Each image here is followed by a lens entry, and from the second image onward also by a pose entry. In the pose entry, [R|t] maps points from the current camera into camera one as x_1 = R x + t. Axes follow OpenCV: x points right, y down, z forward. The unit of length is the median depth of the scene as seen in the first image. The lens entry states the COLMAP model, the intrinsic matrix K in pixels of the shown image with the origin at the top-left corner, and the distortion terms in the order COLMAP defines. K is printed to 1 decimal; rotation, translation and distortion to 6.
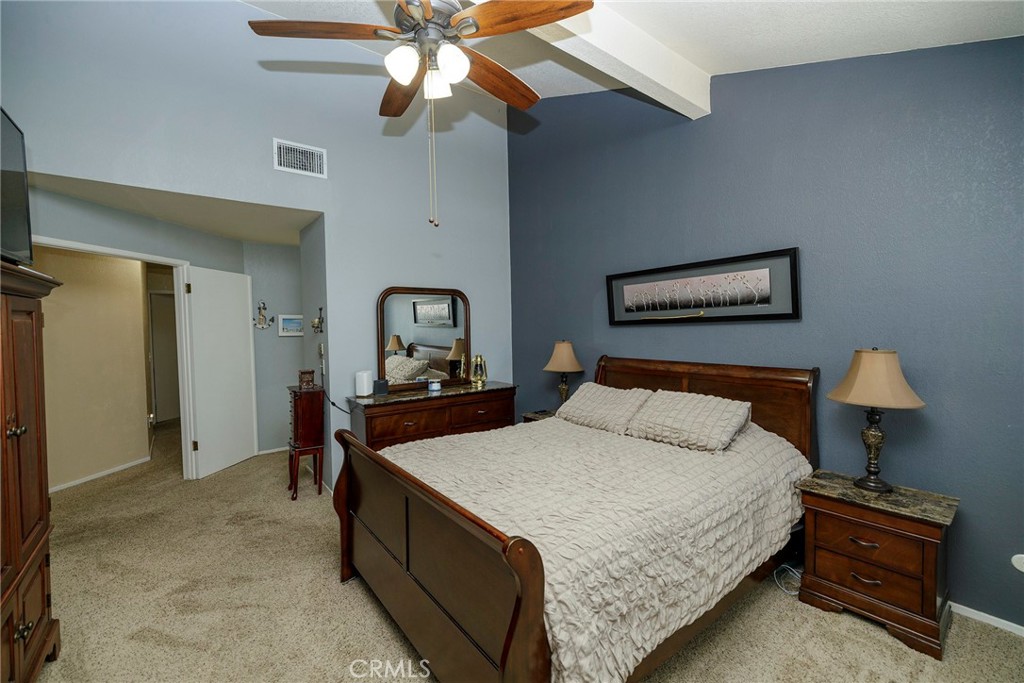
lens RADIAL K [[431.9, 0, 513.0], [0, 431.9, 338.5], [0, 0, 1]] dist [0.135316, -0.000106]
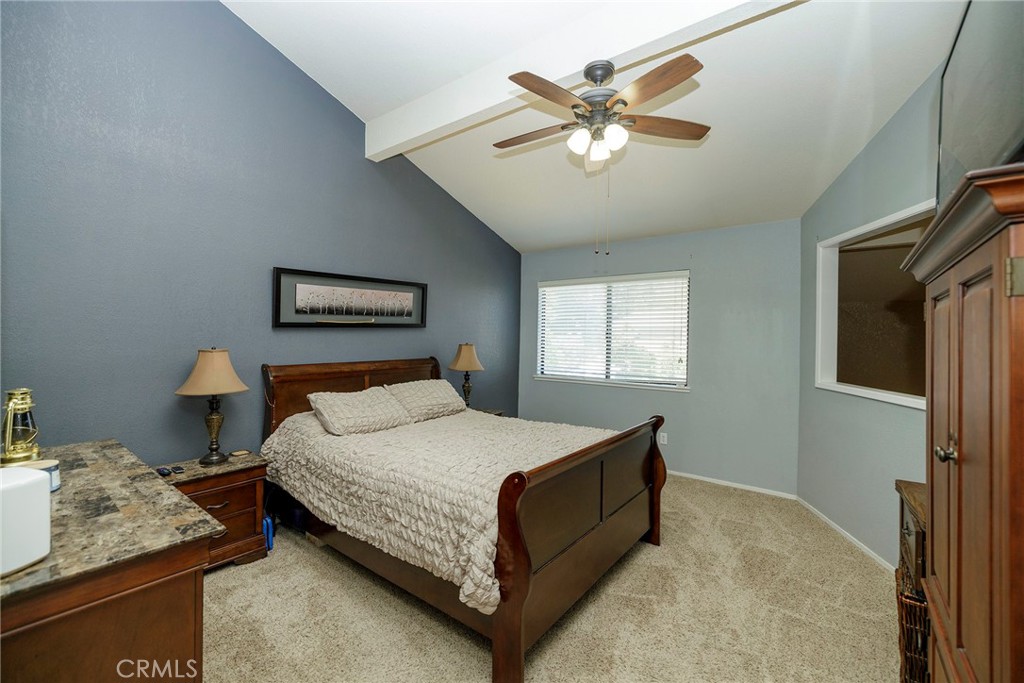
lens RADIAL K [[426.7, 0, 506.2], [0, 426.7, 335.6], [0, 0, 1]] dist [-0.001330, -0.000621]
pose [[-0.240202, -0.013566, 0.970628, -0.783425], [0.006921, 0.999853, 0.015687, -0.029301], [-0.970698, 0.010486, -0.240073, 0.895732]]
